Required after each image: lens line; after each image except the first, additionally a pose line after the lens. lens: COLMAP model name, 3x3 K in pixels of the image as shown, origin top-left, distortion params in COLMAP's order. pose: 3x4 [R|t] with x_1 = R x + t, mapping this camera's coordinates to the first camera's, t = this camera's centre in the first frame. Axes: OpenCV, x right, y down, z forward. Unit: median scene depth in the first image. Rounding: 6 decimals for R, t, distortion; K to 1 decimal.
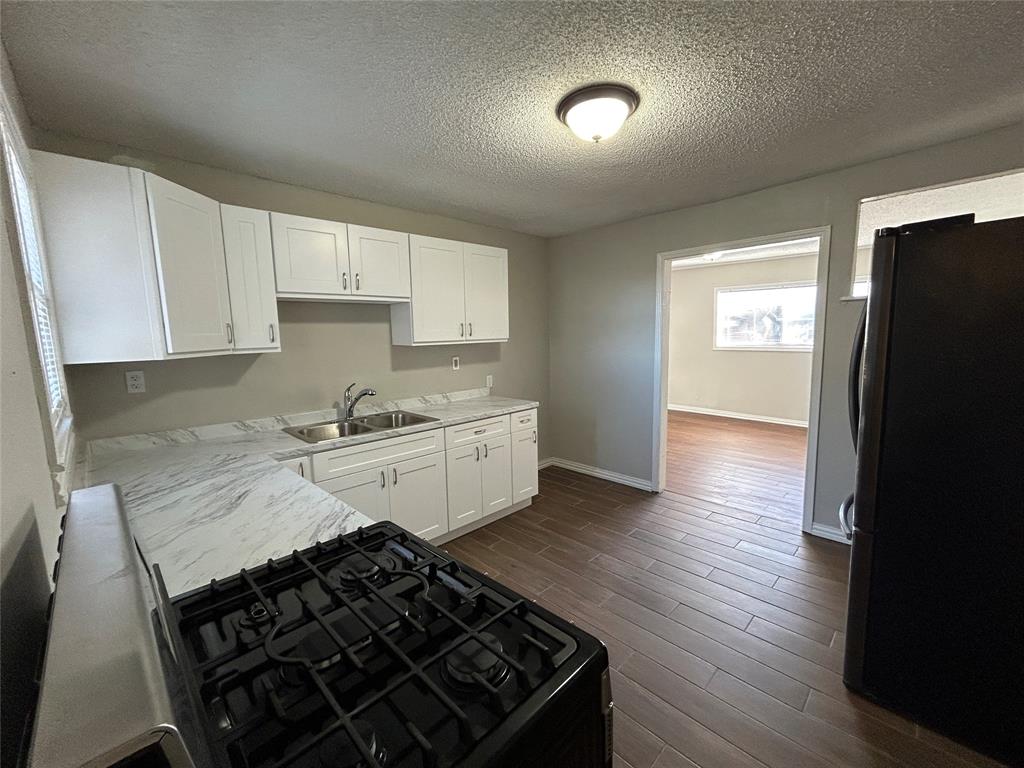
lens RADIAL K [[414.3, 0, 510.0], [0, 414.3, 383.4], [0, 0, 1]] dist [0.002307, 0.000009]
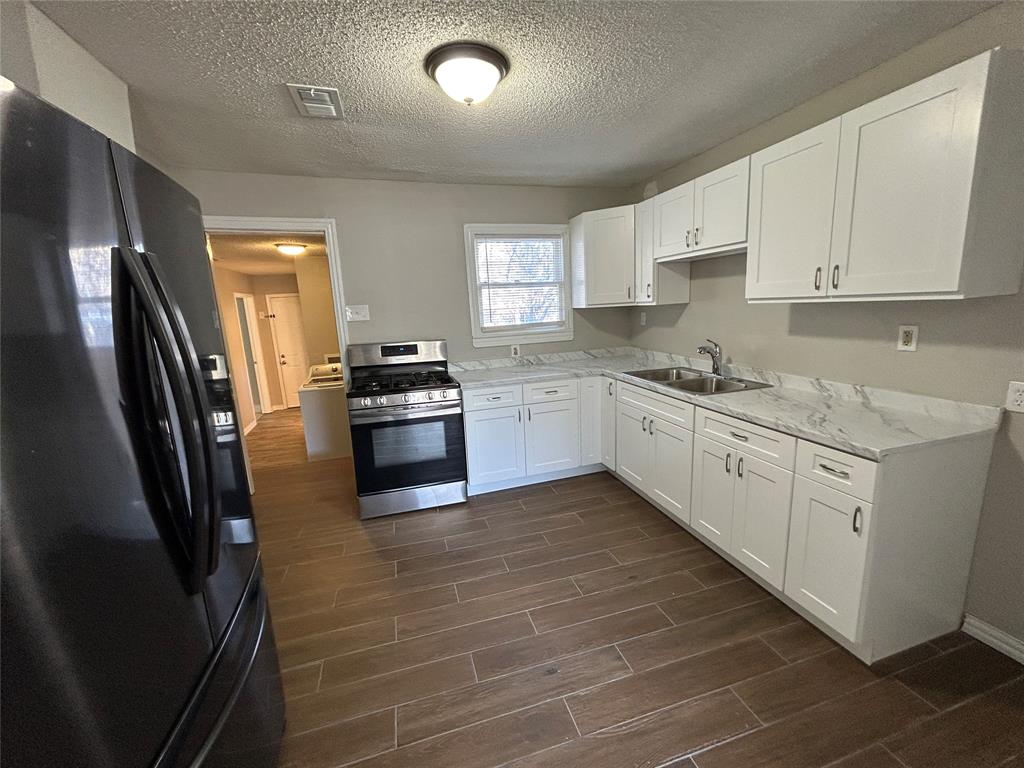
lens RADIAL K [[414.3, 0, 511.2], [0, 414.3, 382.6], [0, 0, 1]] dist [0.002307, 0.000009]
pose [[-0.472025, 0.211946, -0.855728, 0.630723], [-0.045351, 0.963547, 0.263666, -0.123163], [0.880418, 0.163265, -0.445207, 0.911364]]
